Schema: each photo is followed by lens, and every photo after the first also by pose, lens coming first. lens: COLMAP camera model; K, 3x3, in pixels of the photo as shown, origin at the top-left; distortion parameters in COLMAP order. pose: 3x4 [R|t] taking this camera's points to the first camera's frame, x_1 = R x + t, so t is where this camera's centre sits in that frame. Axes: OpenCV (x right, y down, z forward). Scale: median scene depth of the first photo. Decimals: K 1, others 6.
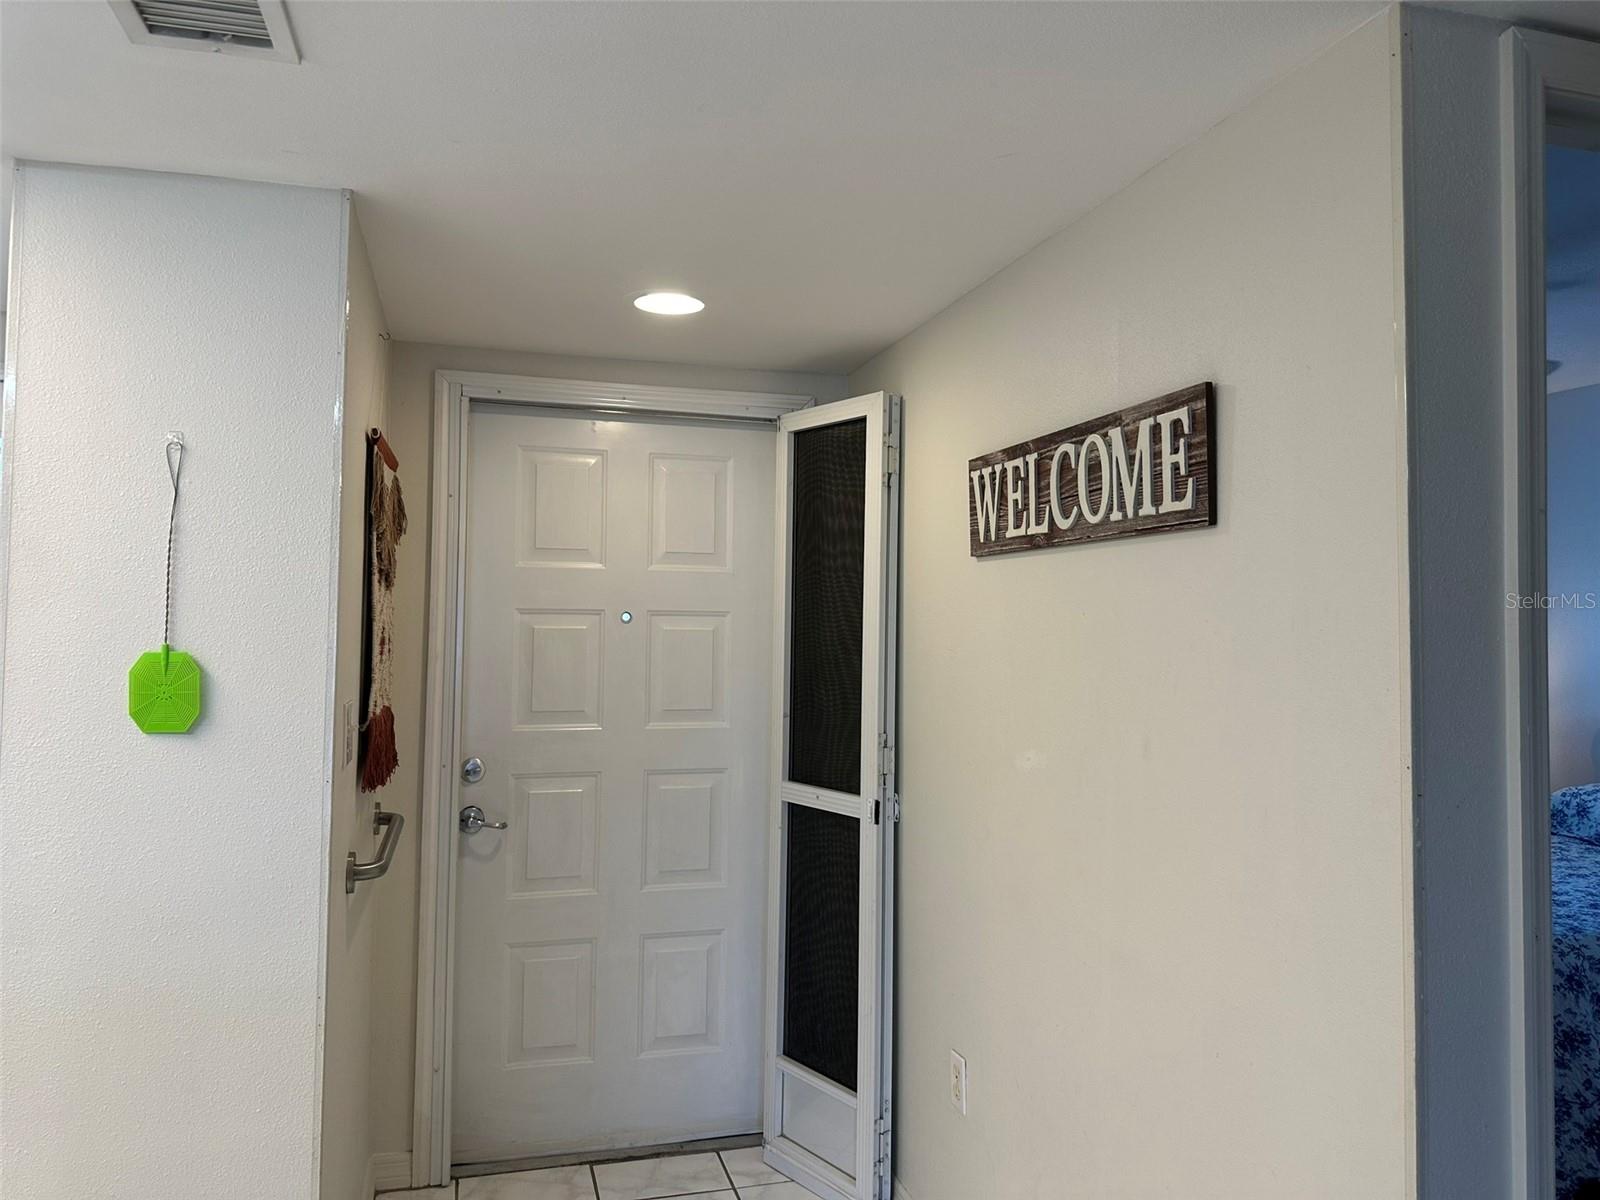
lens RADIAL K [[1141.2, 0, 800.0], [0, 1141.2, 600.0], [0, 0, 1]] dist [0.002712, 0.001853]
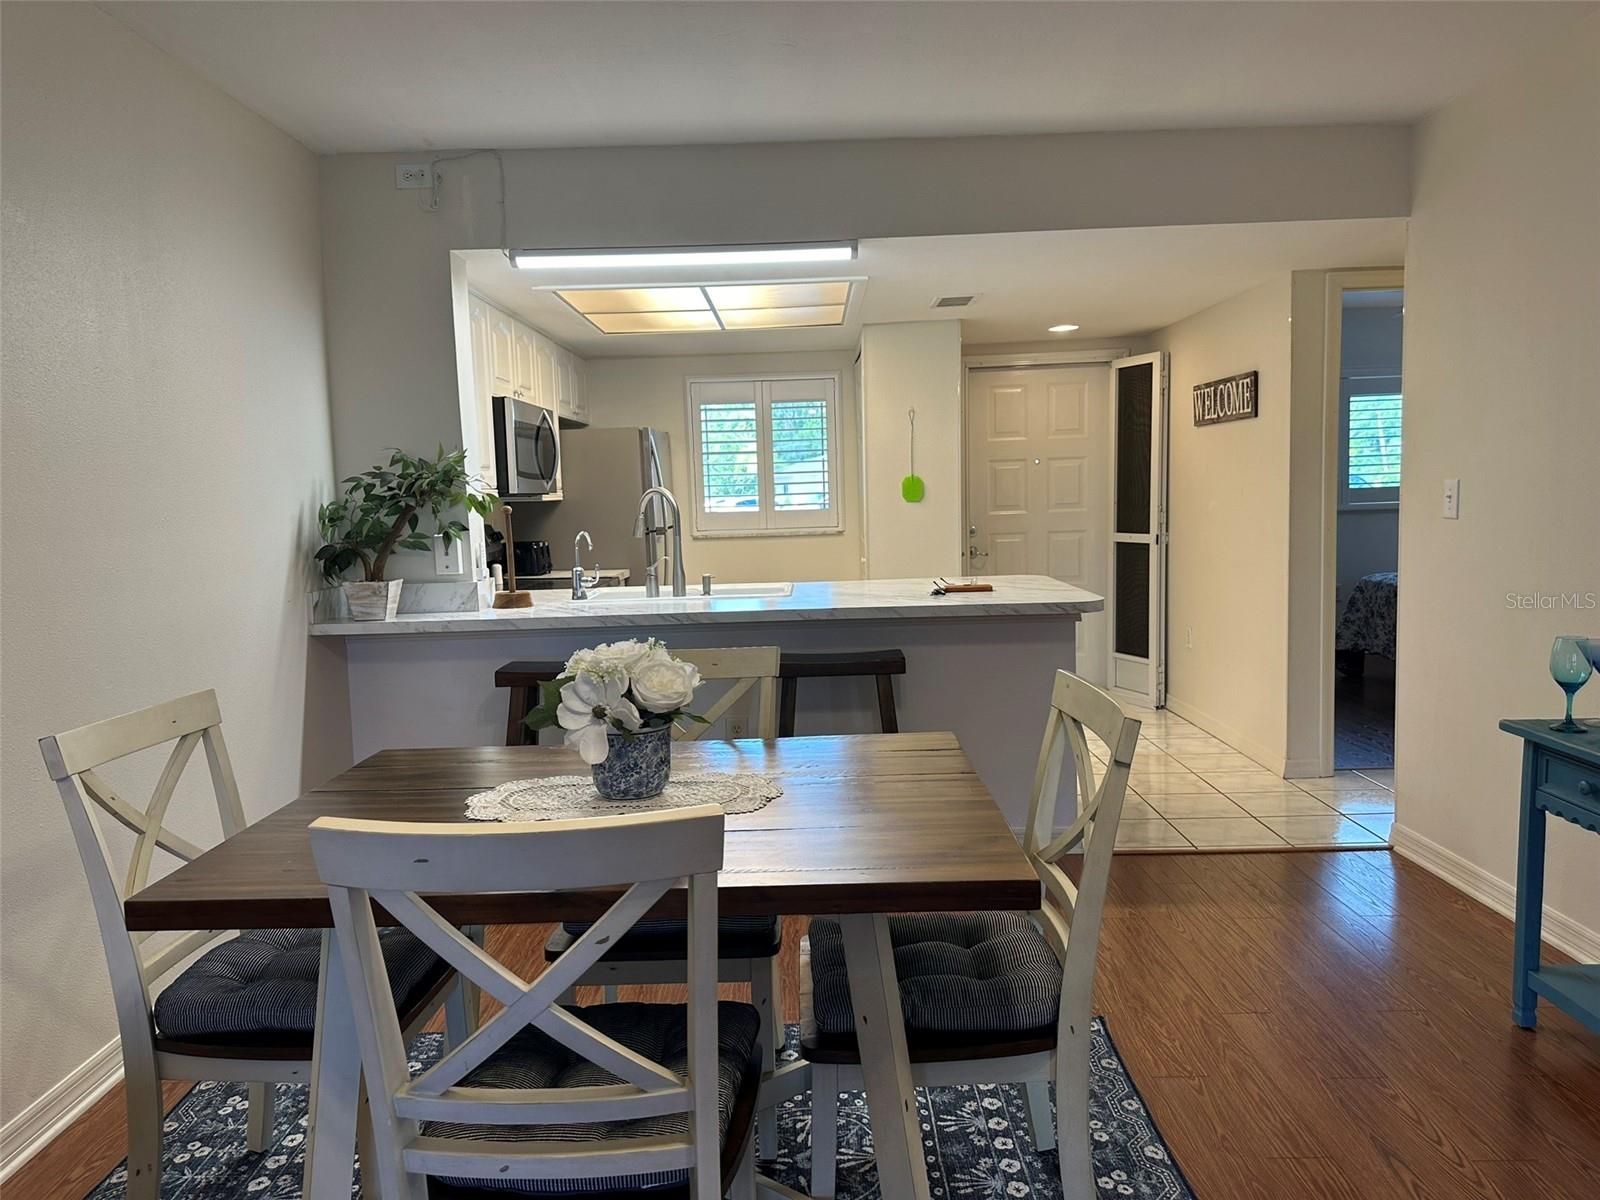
lens RADIAL K [[1104.4, 0, 800.0], [0, 1104.4, 600.0], [0, 0, 1]] dist [0.150097, -0.198437]
pose [[0.957143, -0.012227, -0.289357, 0.032086], [0.049039, 0.991524, 0.120315, -0.000714], [0.285433, -0.129348, 0.949630, -1.477578]]
